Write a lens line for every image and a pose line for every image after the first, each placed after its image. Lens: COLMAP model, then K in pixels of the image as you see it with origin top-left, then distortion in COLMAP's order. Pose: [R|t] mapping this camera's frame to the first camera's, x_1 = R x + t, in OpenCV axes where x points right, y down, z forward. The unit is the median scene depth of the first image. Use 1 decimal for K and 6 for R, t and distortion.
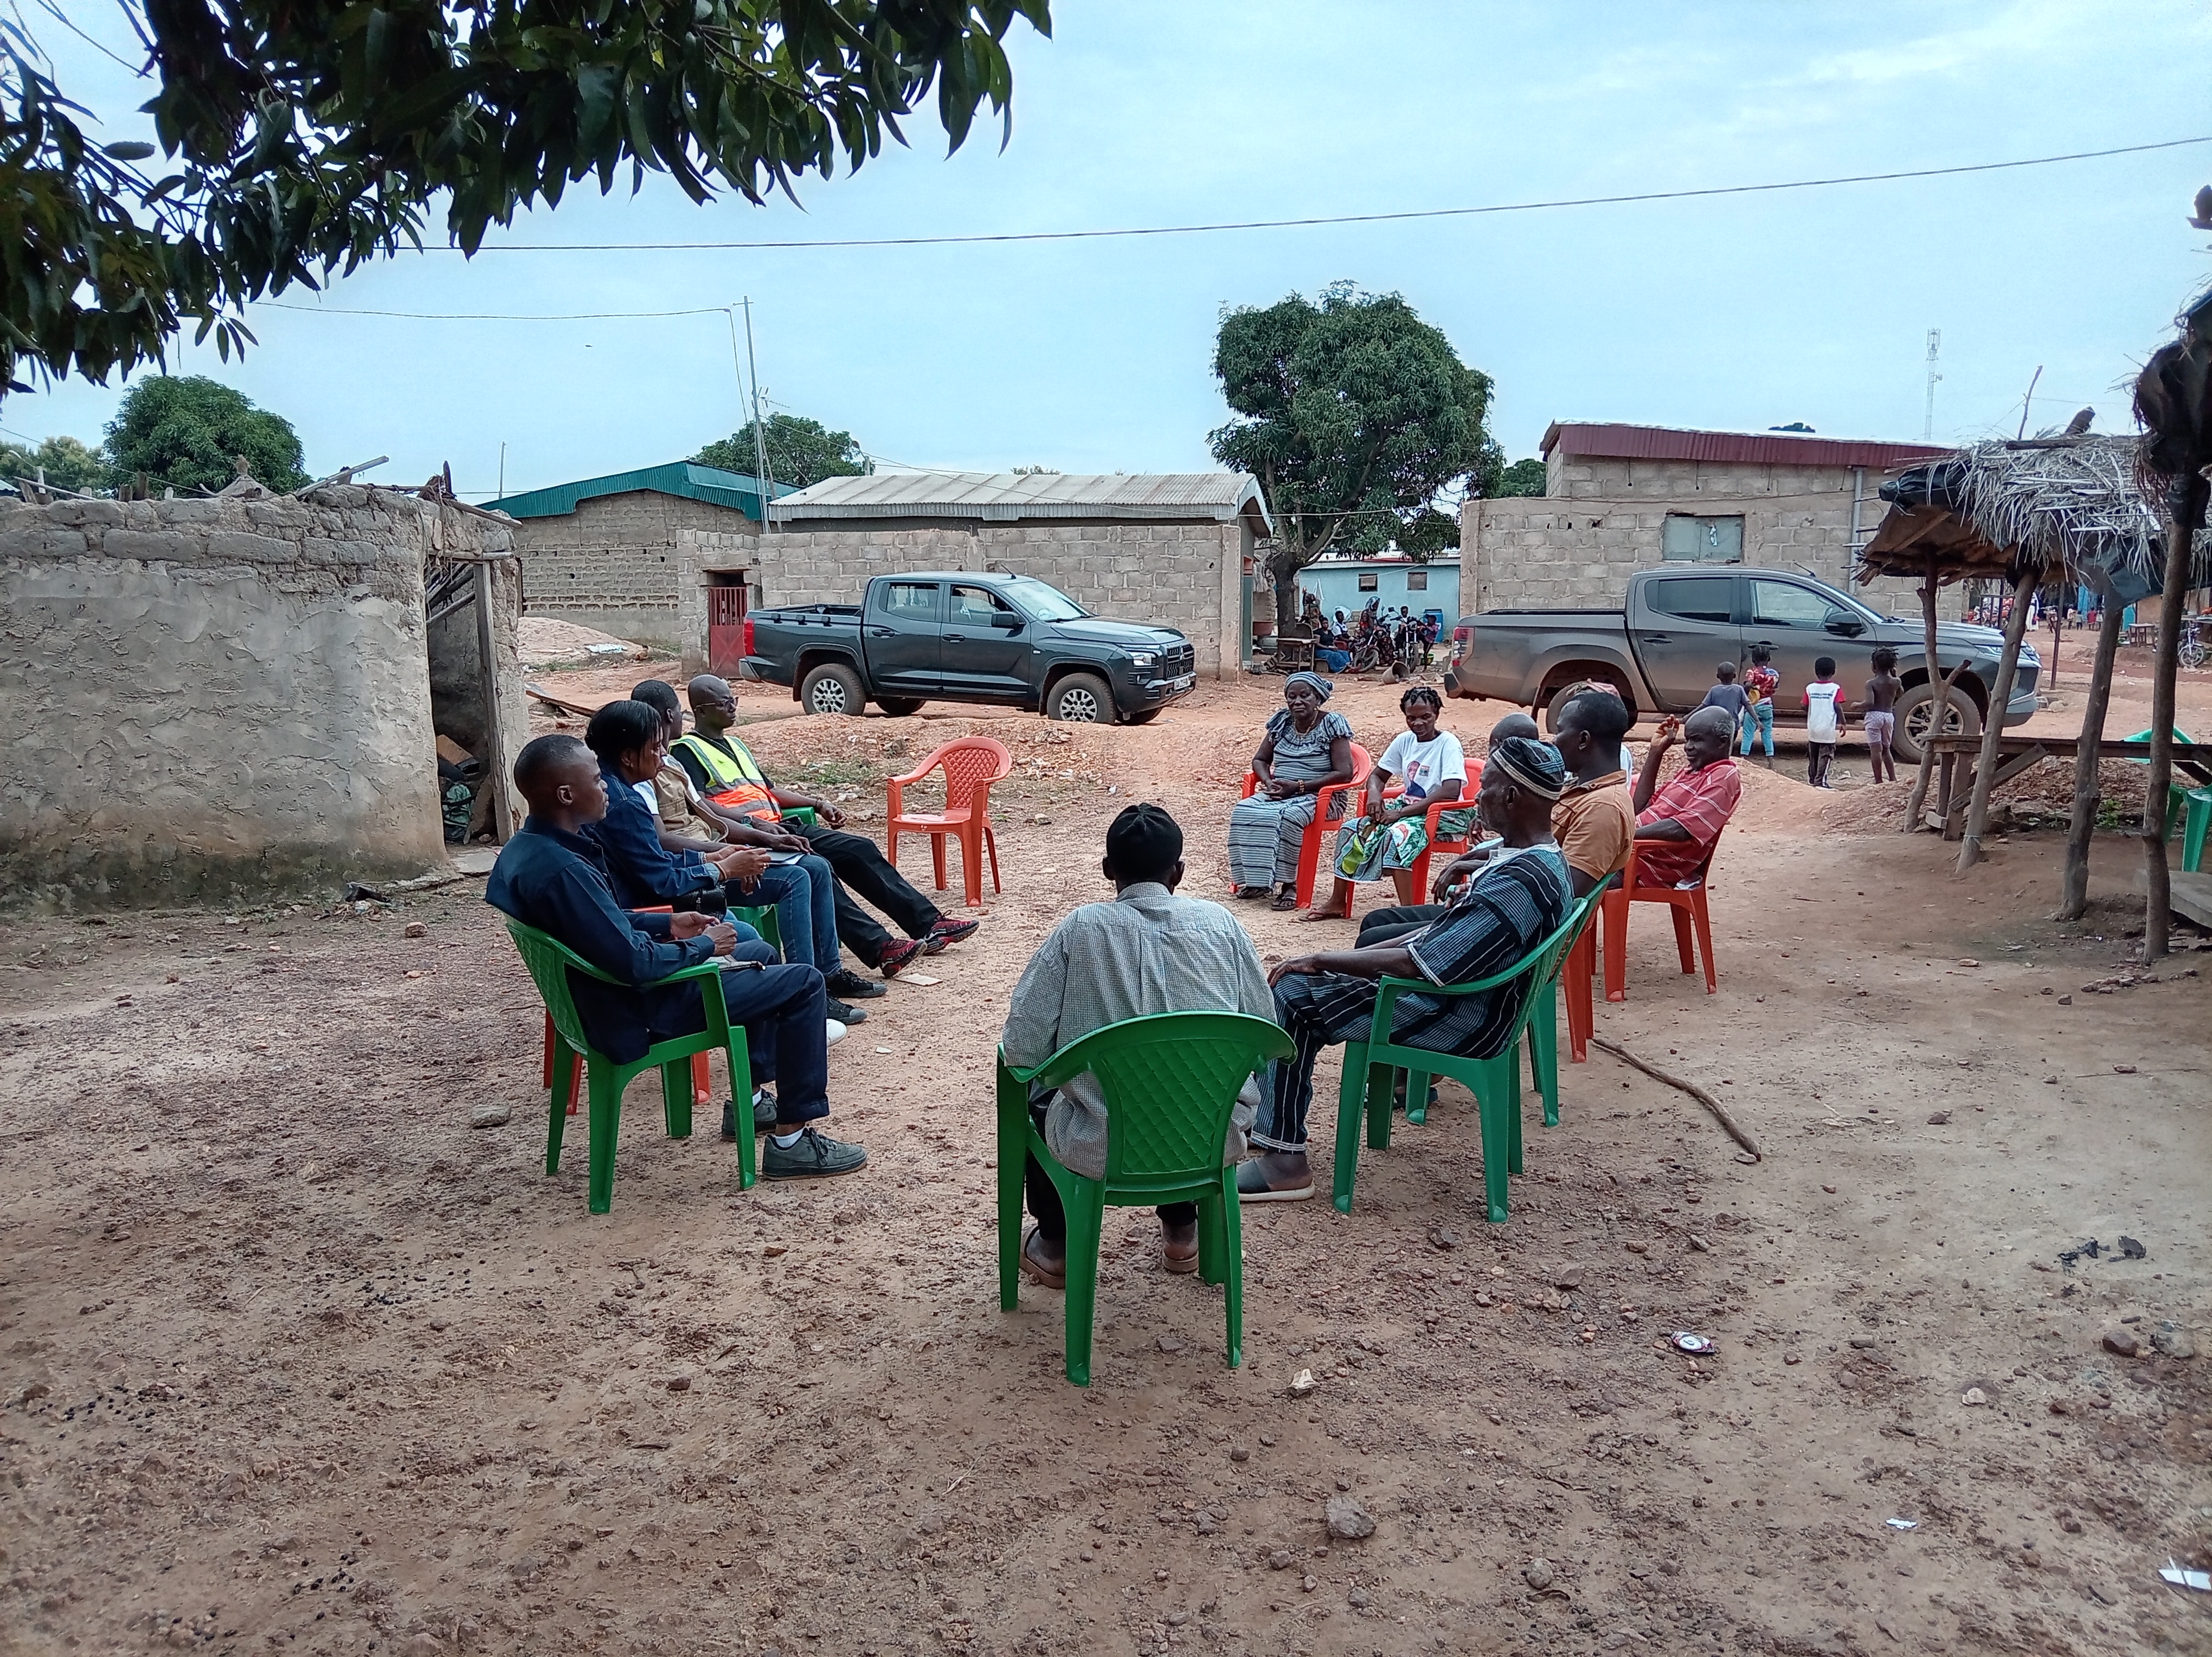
lens RADIAL K [[1631.1, 0, 1109.2], [0, 1631.1, 826.4], [0, 0, 1]] dist [0.041501, -0.088232]
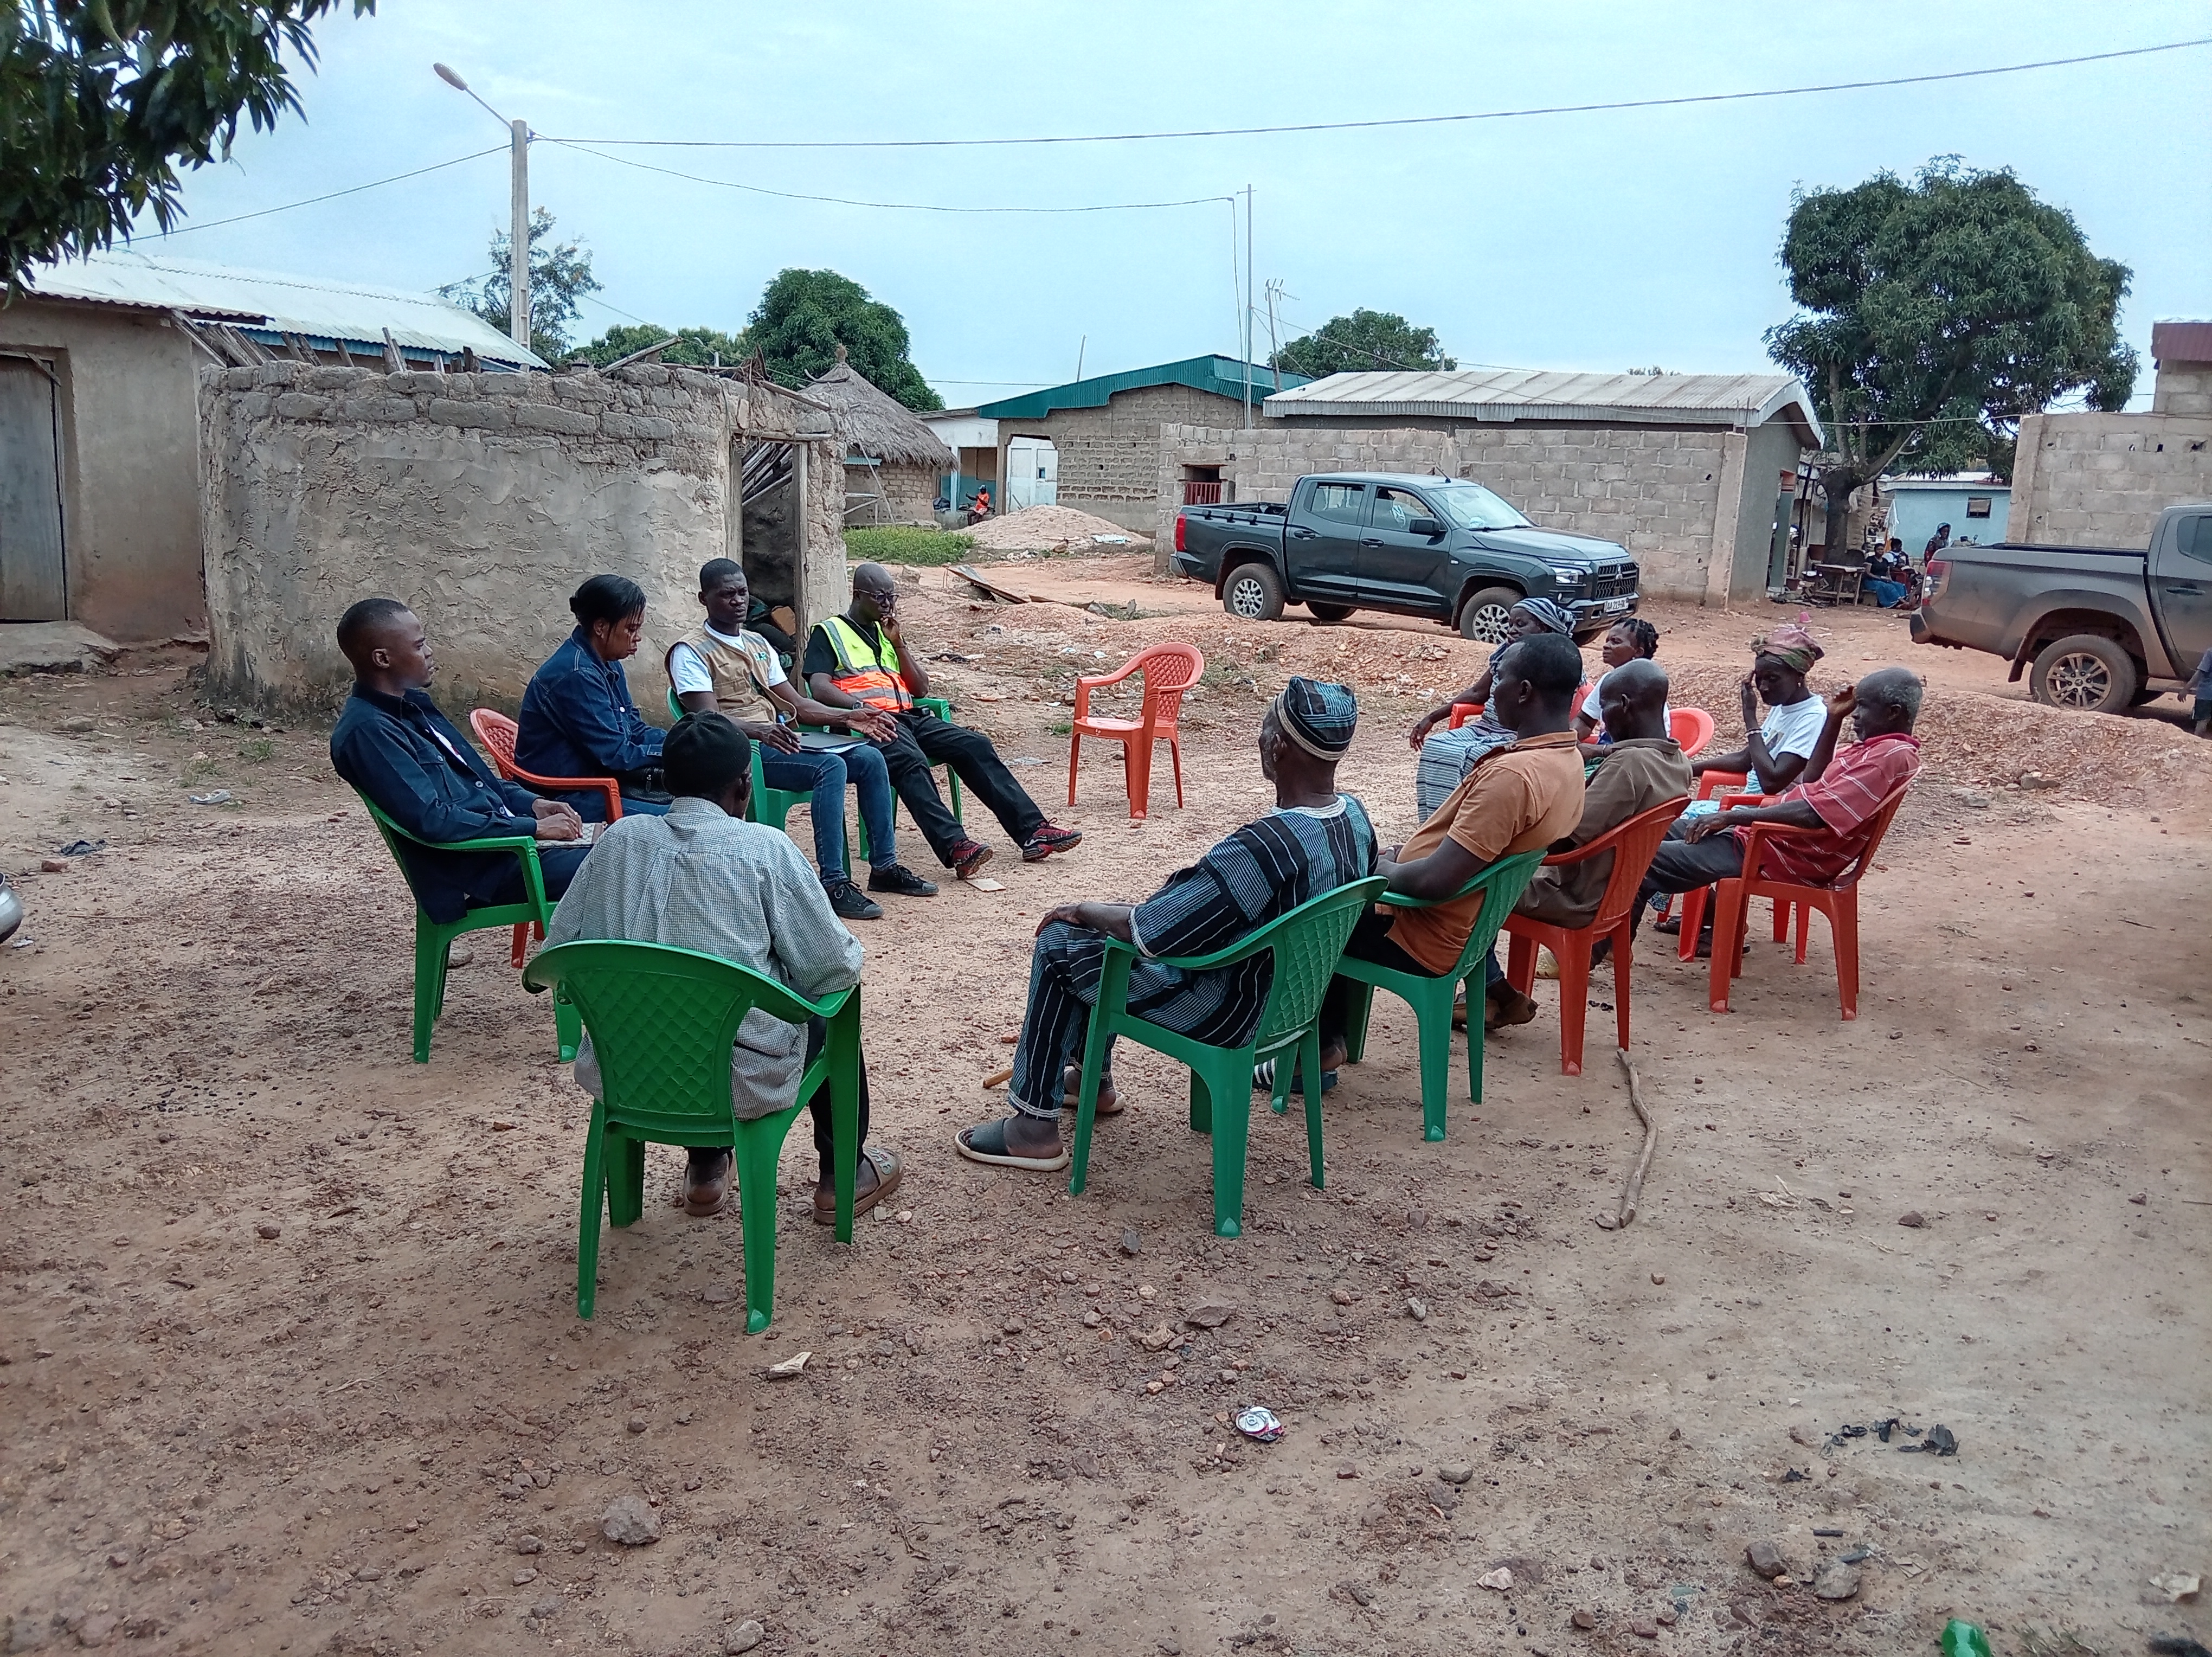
lens RADIAL K [[1631.1, 0, 1109.2], [0, 1631.1, 826.4], [0, 0, 1]] dist [0.041501, -0.088232]
pose [[0.936613, 0.110619, -0.332444, 0.094803], [-0.091060, 0.993100, 0.073899, -0.006686], [0.338325, -0.038943, 0.940223, 0.037934]]
